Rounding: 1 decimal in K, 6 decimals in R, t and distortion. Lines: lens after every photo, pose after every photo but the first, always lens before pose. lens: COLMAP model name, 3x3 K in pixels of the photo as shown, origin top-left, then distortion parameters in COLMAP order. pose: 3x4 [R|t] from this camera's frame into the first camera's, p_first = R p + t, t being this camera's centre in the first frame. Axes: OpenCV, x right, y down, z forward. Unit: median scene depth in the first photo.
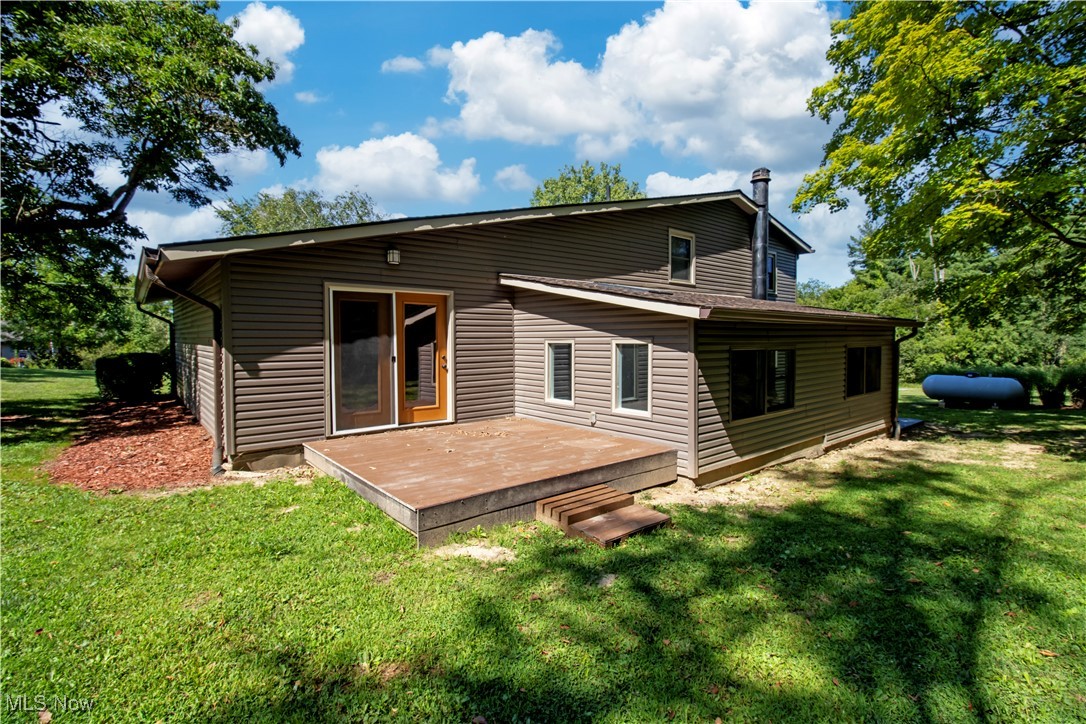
lens RADIAL K [[502.4, 0, 541.3], [0, 502.4, 341.4], [0, 0, 1]] dist [-0.000419, -0.000143]
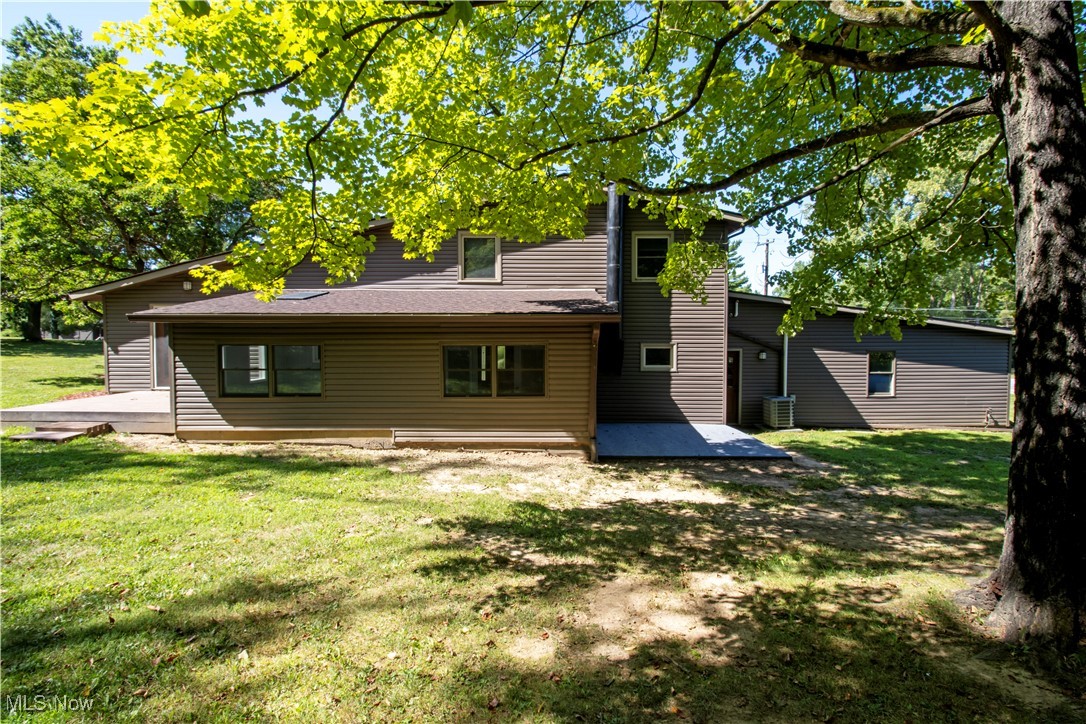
lens RADIAL K [[502.4, 0, 541.3], [0, 502.4, 341.4], [0, 0, 1]] dist [-0.000419, -0.000143]
pose [[0.770609, 0.008722, -0.637249, 1.832110], [-0.005255, 0.999959, 0.007331, -0.003226], [0.637287, -0.002300, 0.770623, 0.509131]]
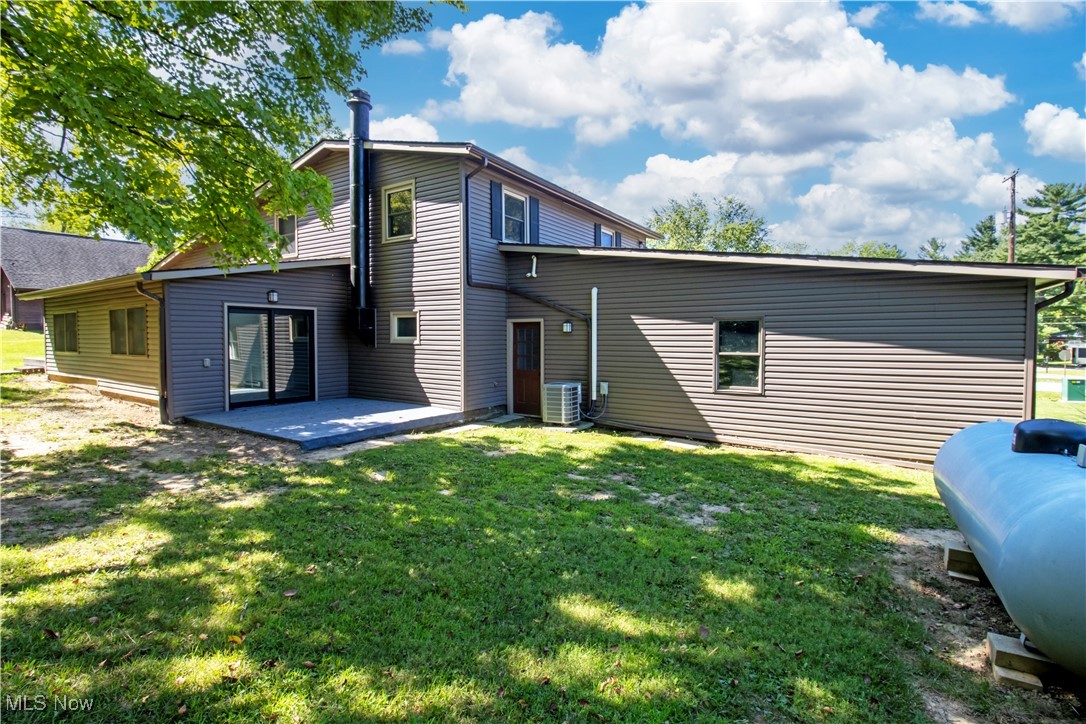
lens RADIAL K [[502.4, 0, 541.3], [0, 502.4, 341.4], [0, 0, 1]] dist [-0.000419, -0.000143]
pose [[0.297149, 0.012596, -0.954748, 2.637978], [-0.003503, 0.999921, 0.012102, 0.089155], [0.954825, -0.000252, 0.297169, 2.134148]]
